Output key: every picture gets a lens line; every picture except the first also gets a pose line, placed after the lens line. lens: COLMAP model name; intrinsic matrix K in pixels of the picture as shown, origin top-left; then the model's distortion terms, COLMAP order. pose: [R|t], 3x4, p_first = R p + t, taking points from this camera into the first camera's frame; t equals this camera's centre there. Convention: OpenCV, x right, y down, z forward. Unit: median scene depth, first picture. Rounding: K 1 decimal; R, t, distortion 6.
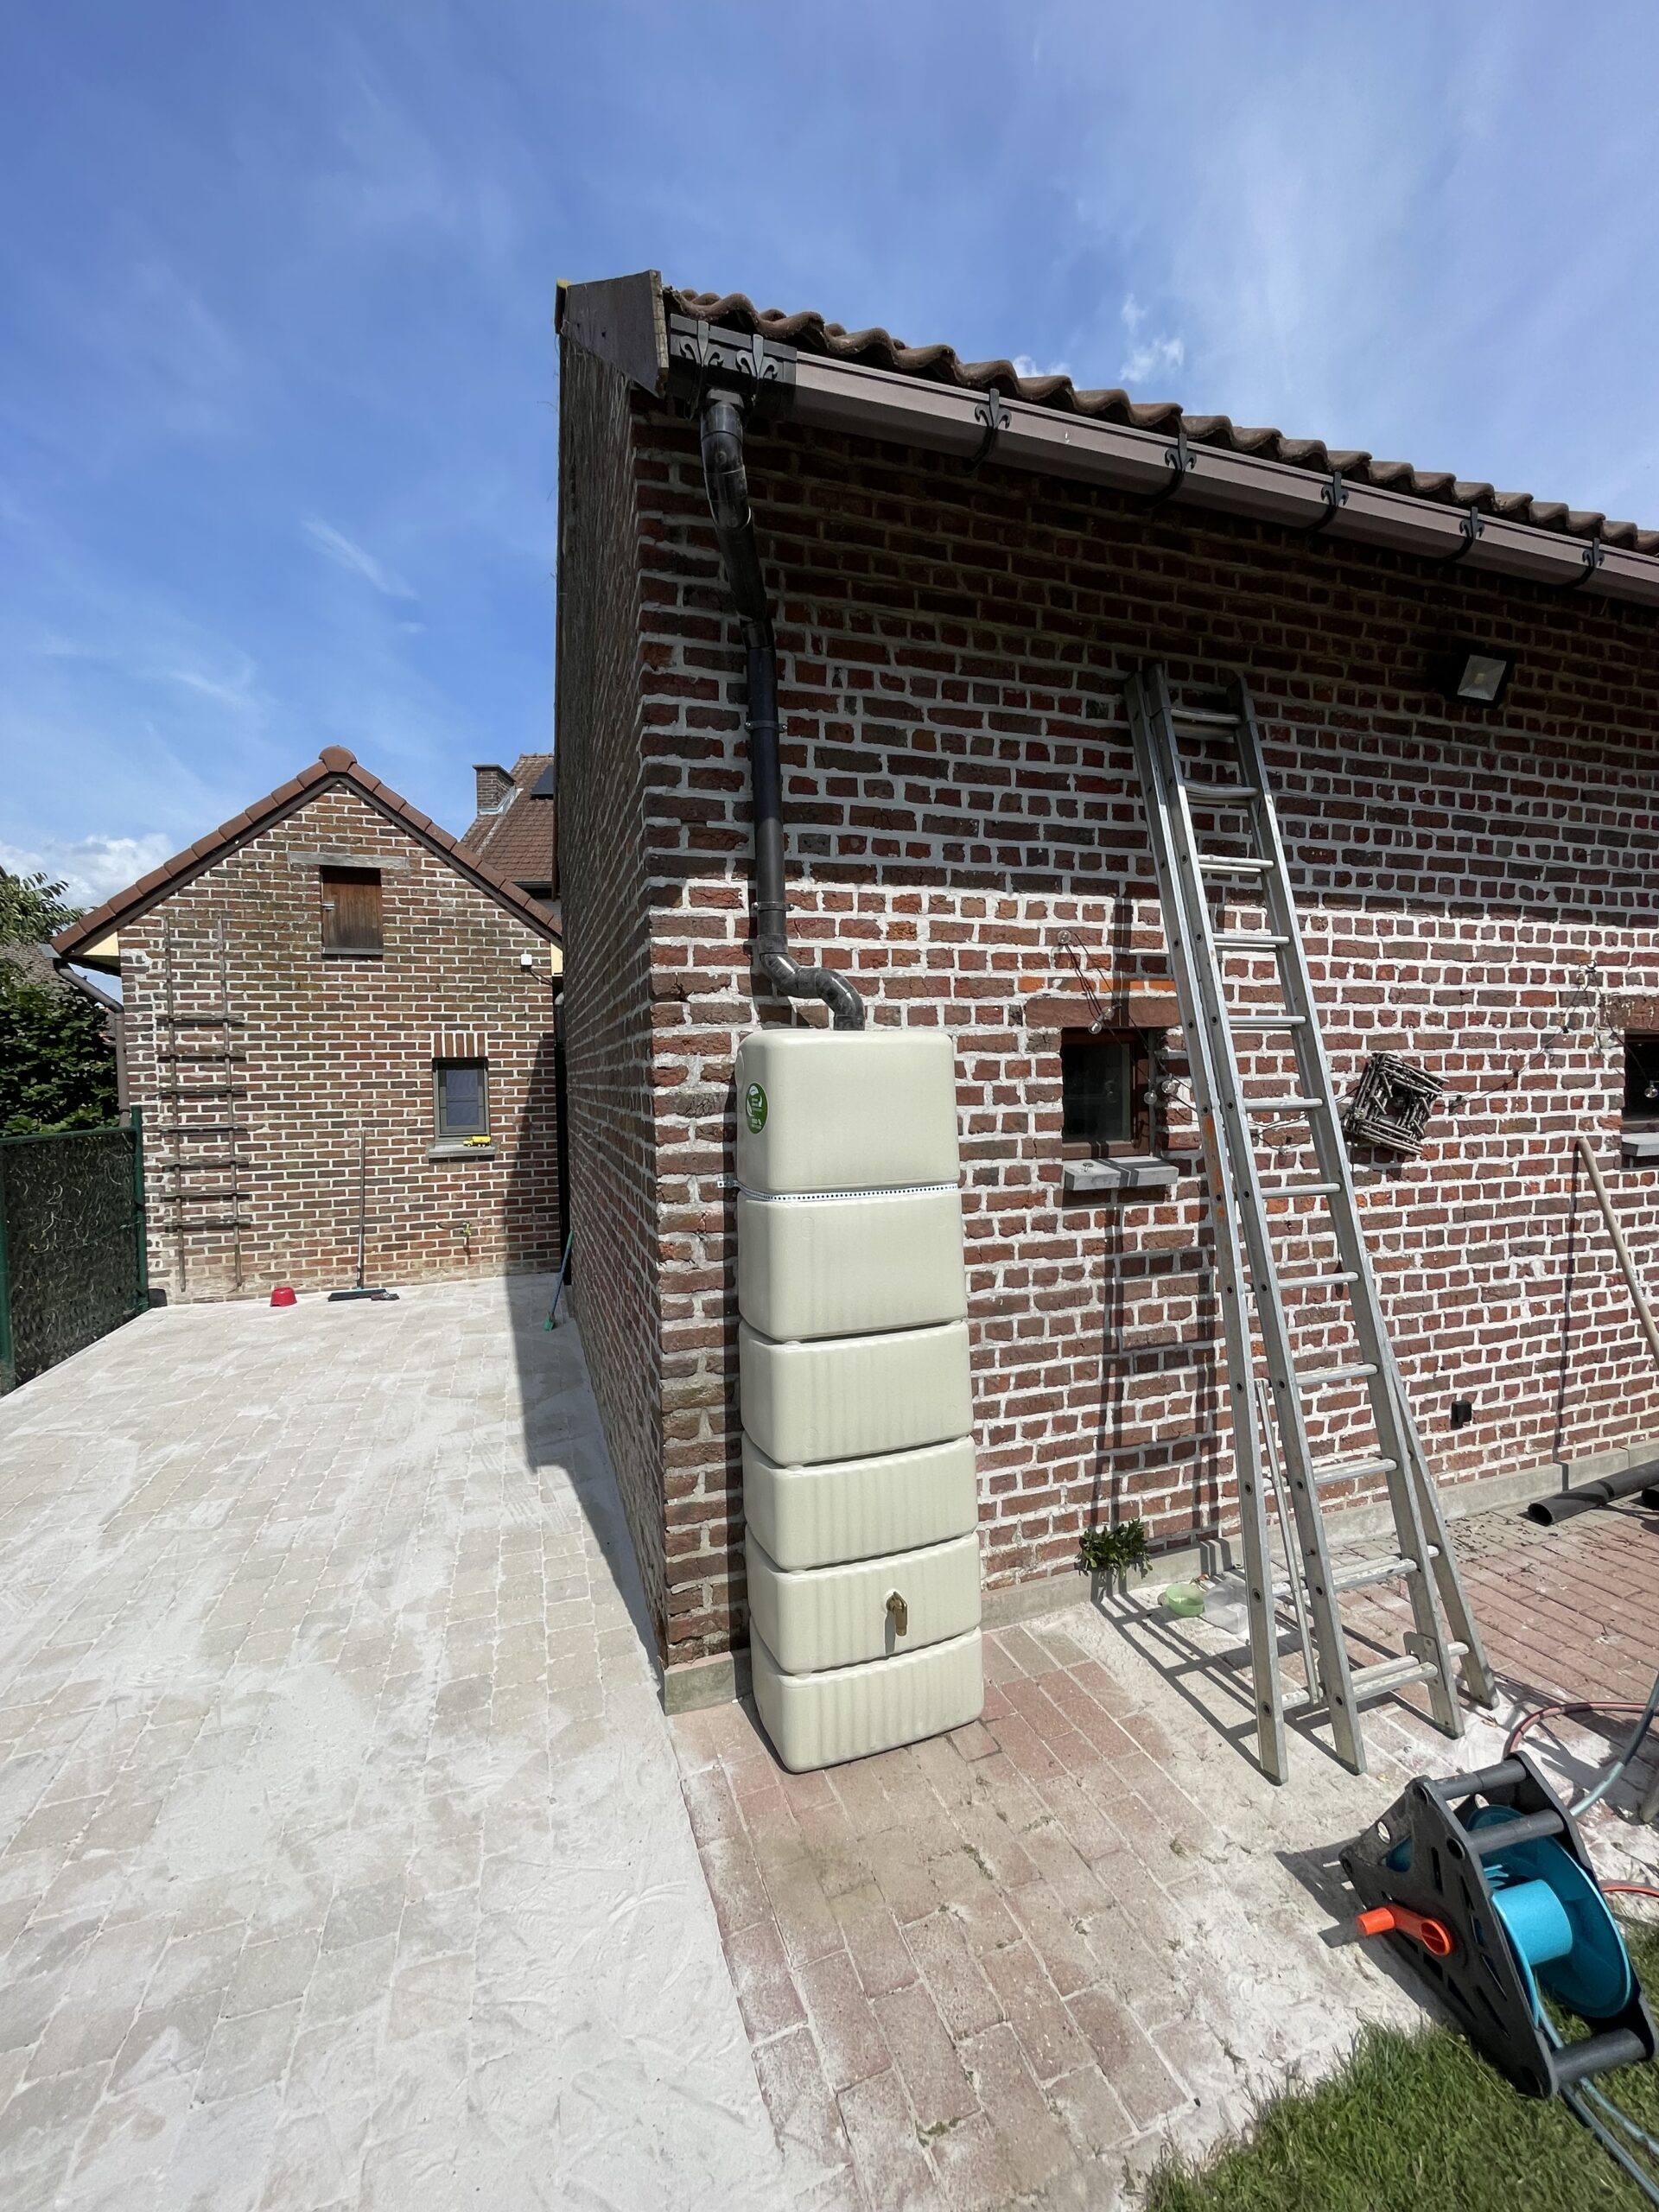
lens RADIAL K [[894.3, 0, 830.8], [0, 894.3, 1107.7], [0, 0, 1]] dist [-0.002071, -0.000334]
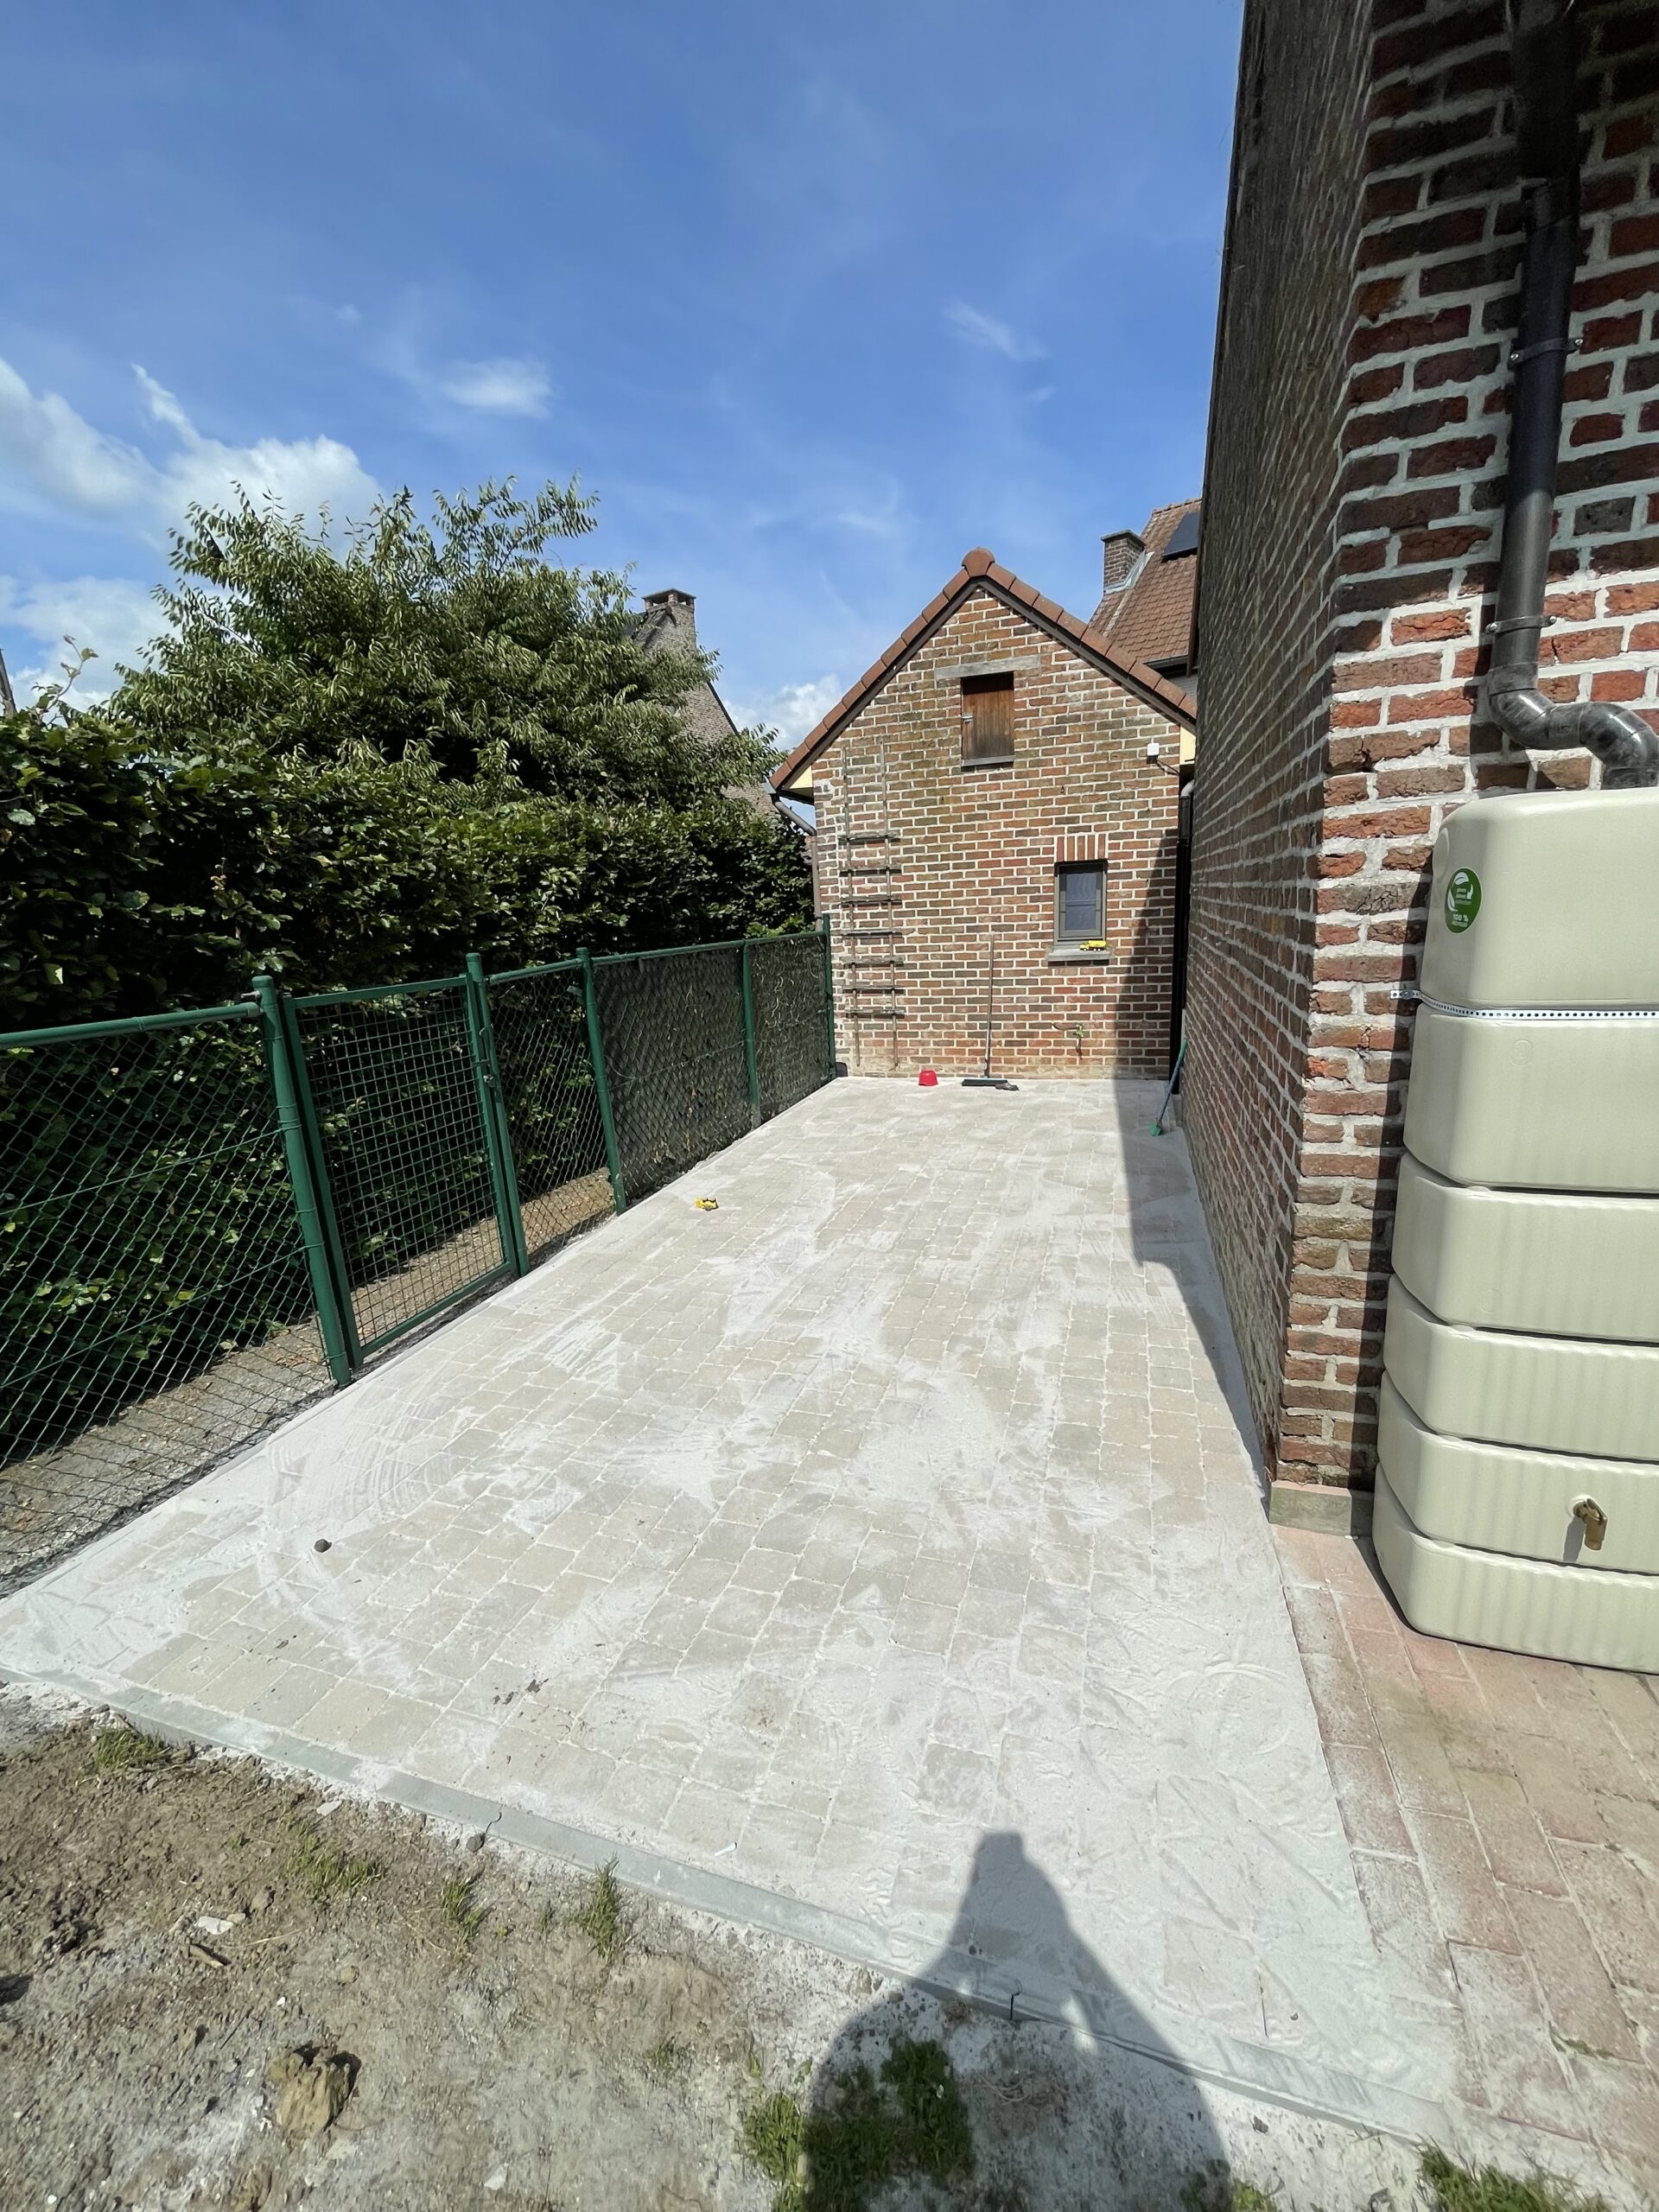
lens RADIAL K [[894.3, 0, 830.8], [0, 894.3, 1107.7], [0, 0, 1]] dist [-0.002071, -0.000334]
pose [[0.796732, 0.114985, -0.593293, -0.030450], [0.014214, 0.977895, 0.208612, 0.005518], [0.604166, -0.174641, 0.777486, 0.000296]]
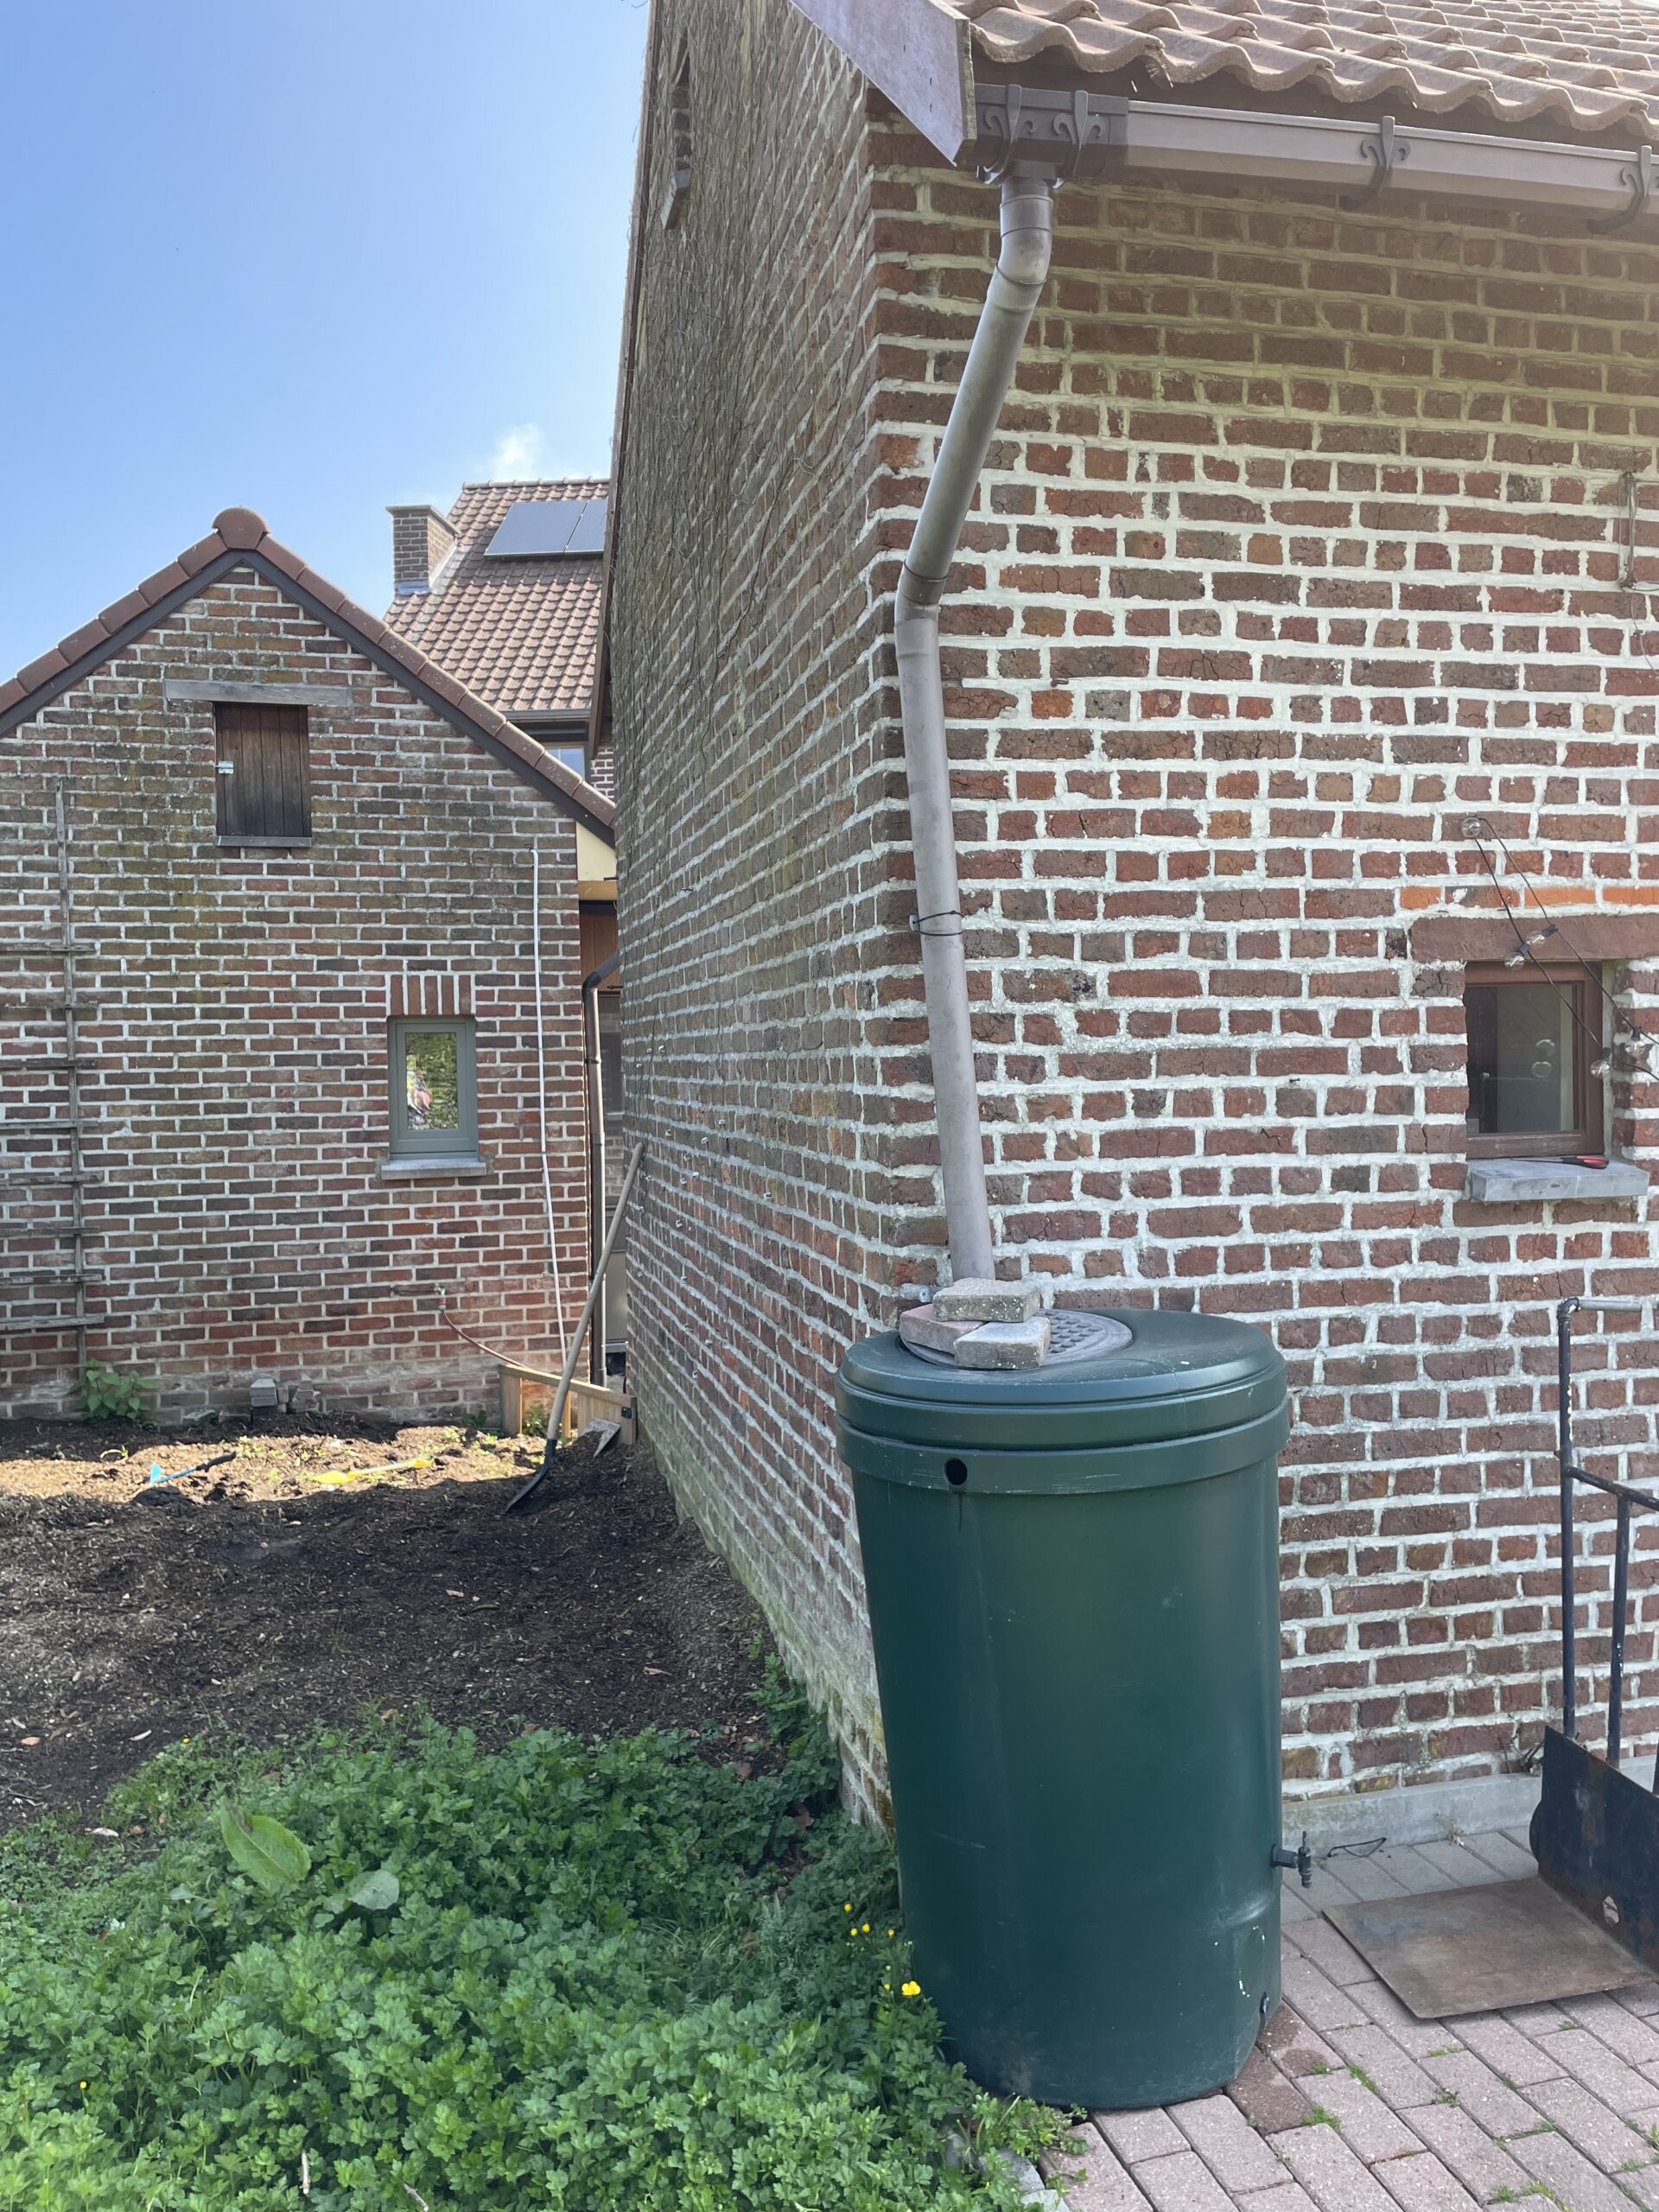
lens RADIAL K [[1659.7, 0, 844.7], [0, 1659.7, 1097.4], [0, 0, 1]] dist [0.094999, -0.129273]
pose [[0.996048, 0.003358, -0.088748, -0.098245], [-0.004255, 0.999942, -0.009923, 0.028675], [0.088709, 0.010262, 0.996005, -0.309612]]
